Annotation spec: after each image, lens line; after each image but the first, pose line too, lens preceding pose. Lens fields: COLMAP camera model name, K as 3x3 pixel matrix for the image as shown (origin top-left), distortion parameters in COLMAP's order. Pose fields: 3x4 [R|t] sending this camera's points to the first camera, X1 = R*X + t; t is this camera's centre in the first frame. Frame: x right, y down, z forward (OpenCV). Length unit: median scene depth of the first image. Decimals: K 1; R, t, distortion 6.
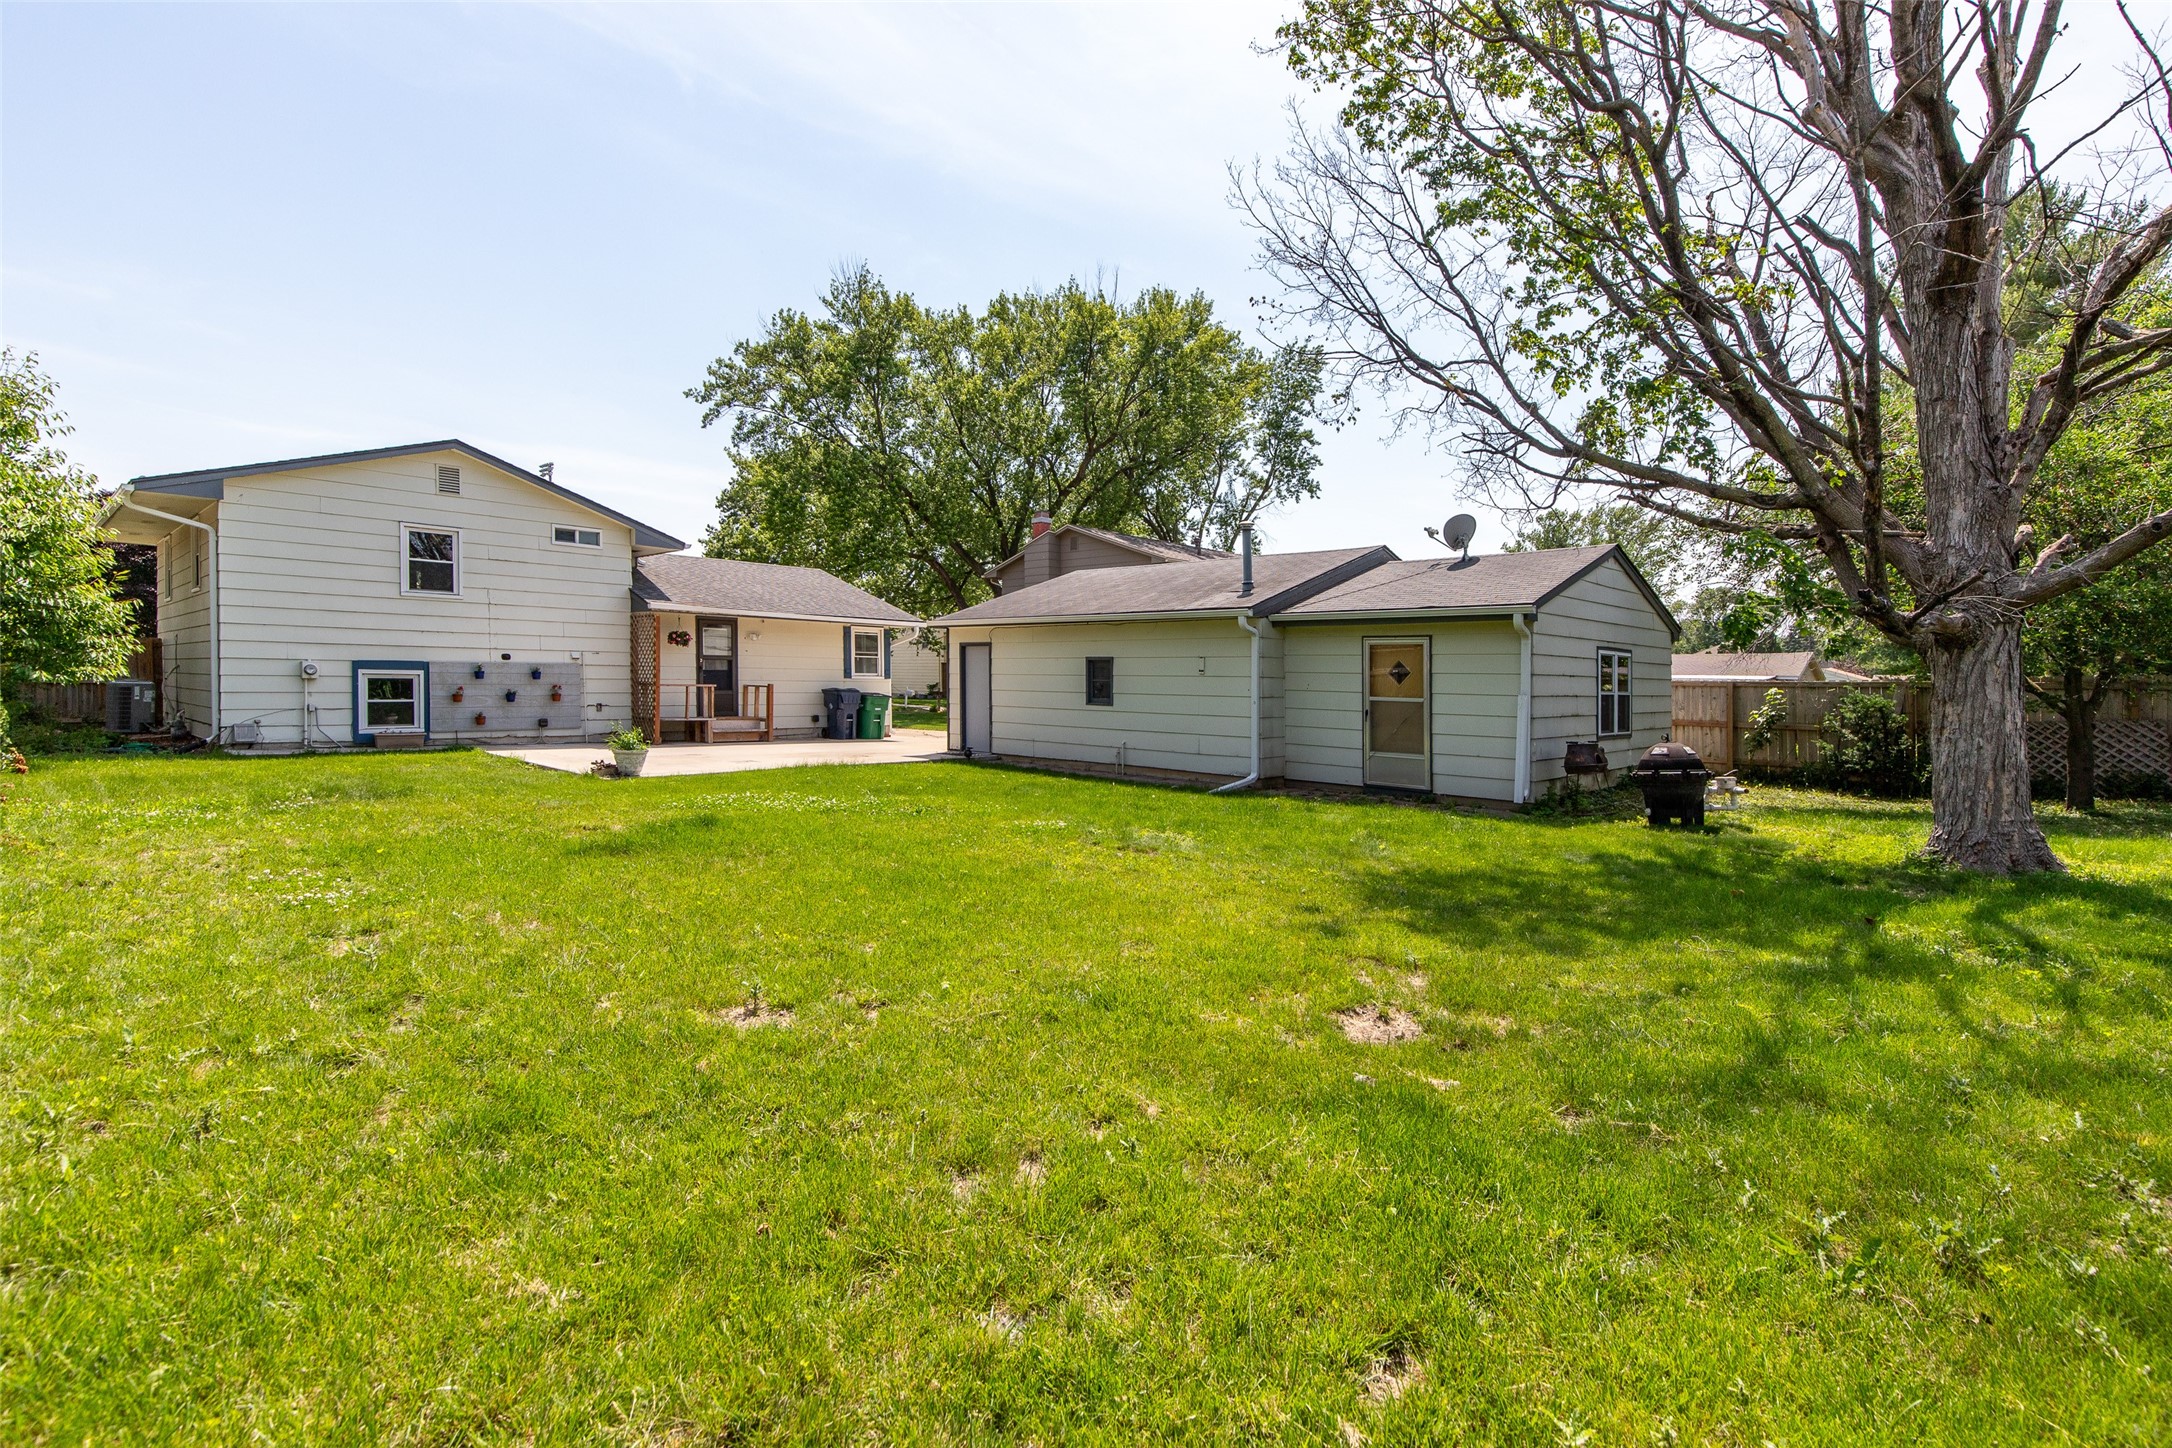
lens RADIAL K [[1021.9, 0, 1088.4], [0, 1021.9, 681.9], [0, 0, 1]] dist [-0.001286, -0.000095]
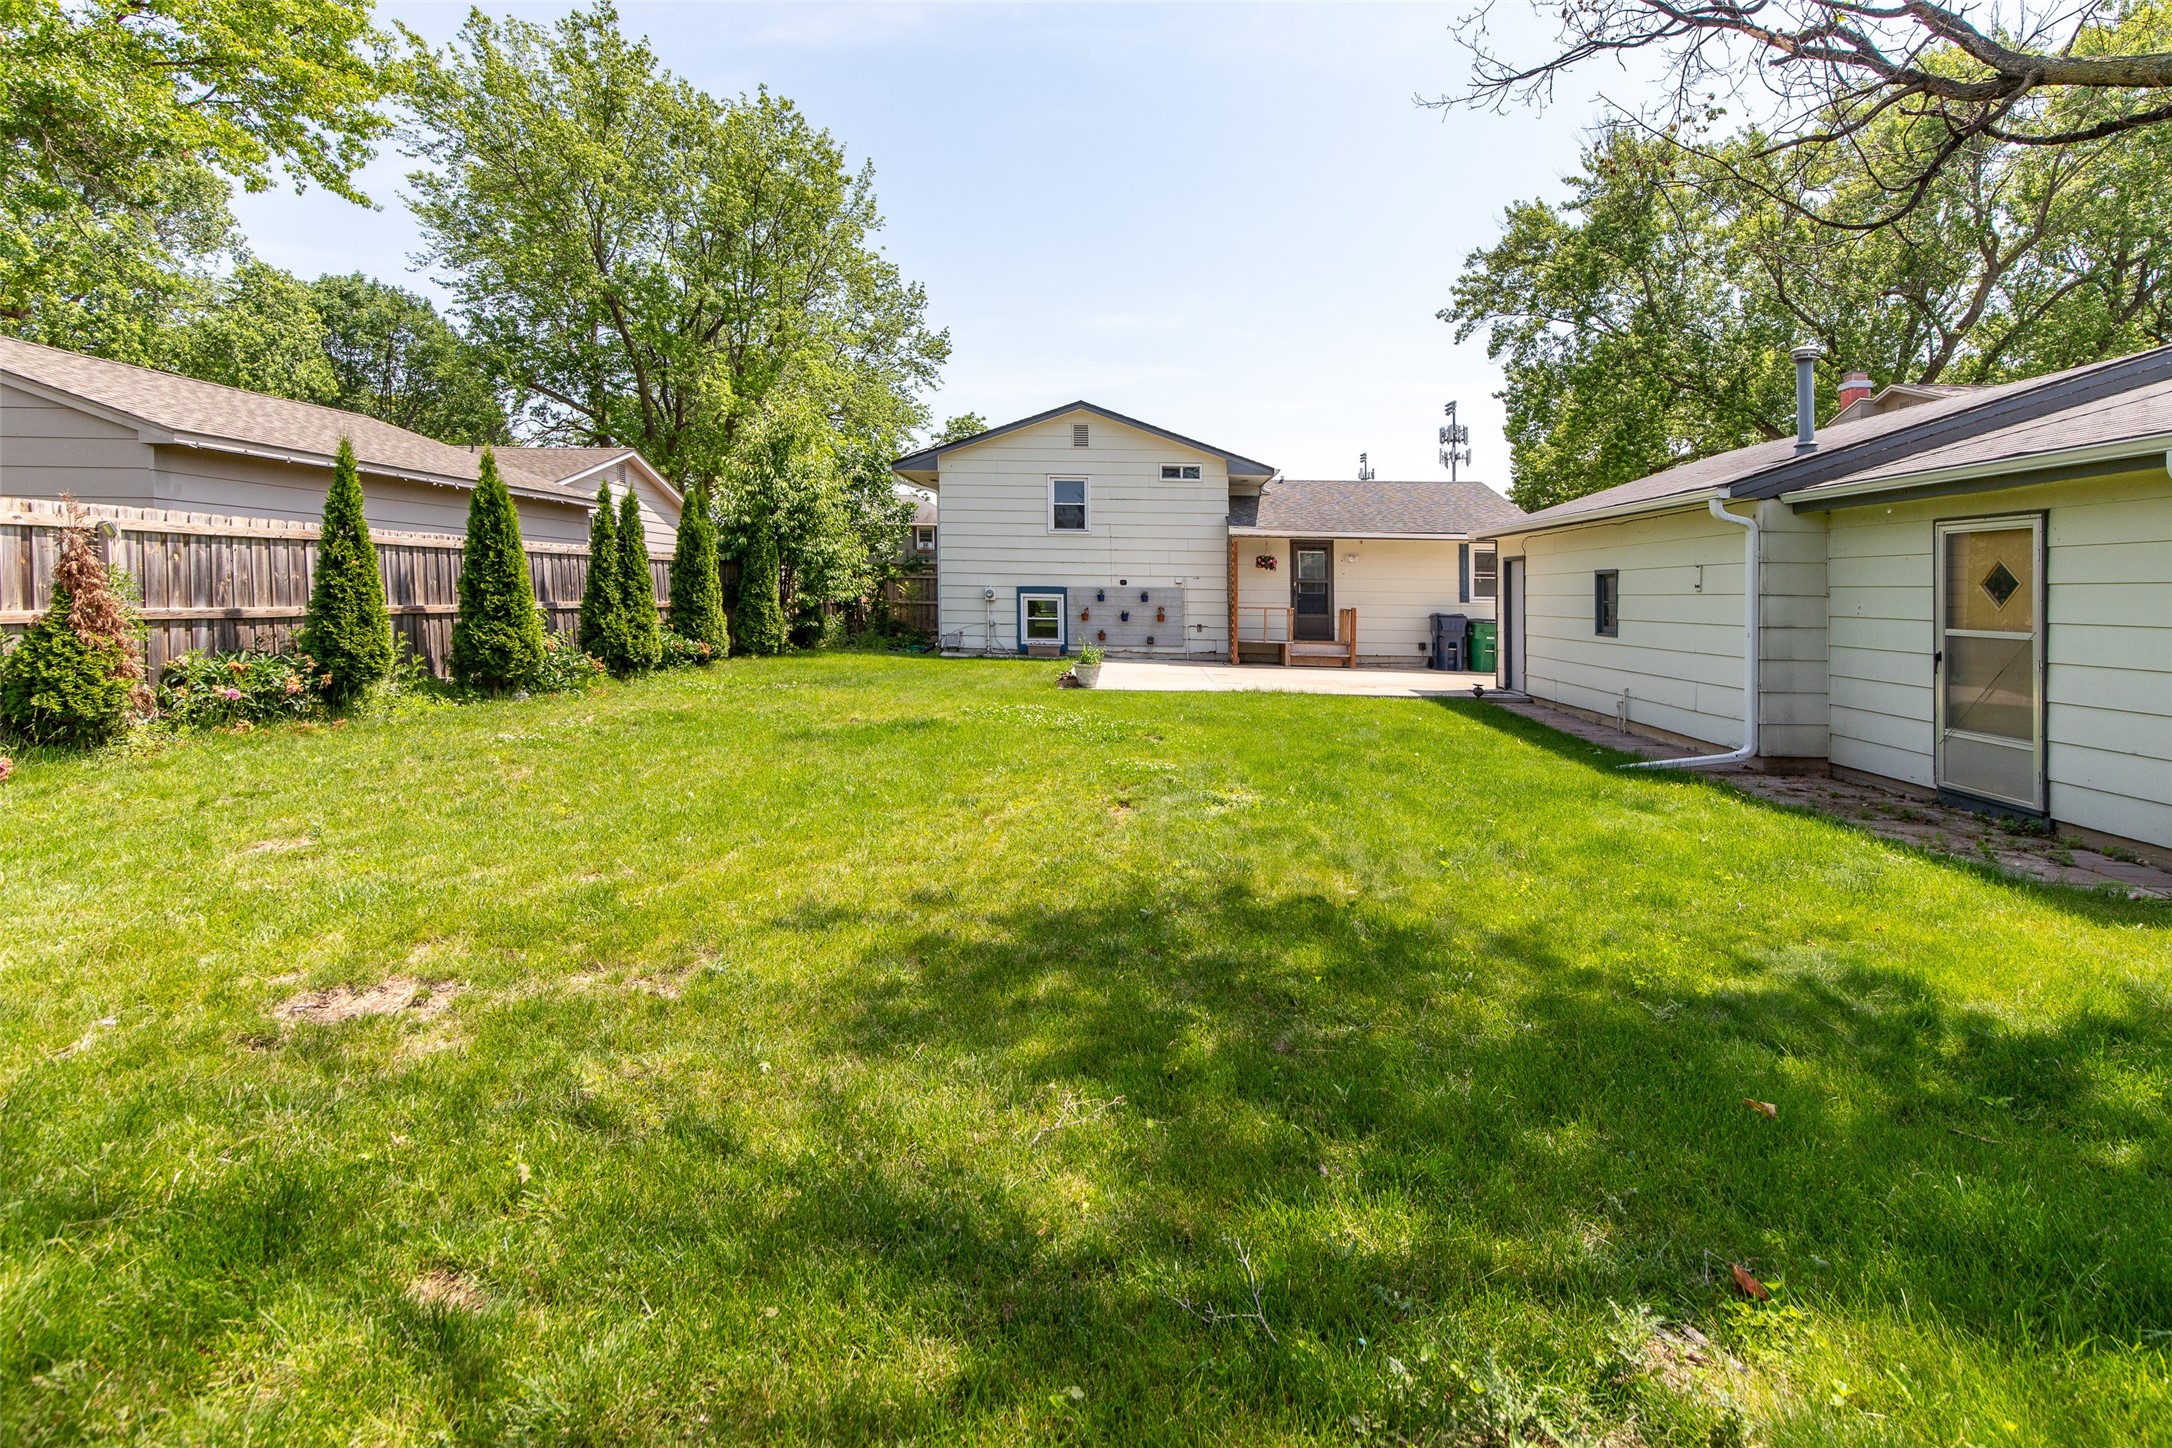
lens RADIAL K [[1032.9, 0, 1087.6], [0, 1032.9, 609.9], [0, 0, 1]] dist [-0.001151, 0.000092]
pose [[0.650342, 0.006454, -0.759614, 0.304693], [-0.008768, 0.999961, 0.000990, 0.006184], [0.759591, 0.006016, 0.650373, 0.217975]]
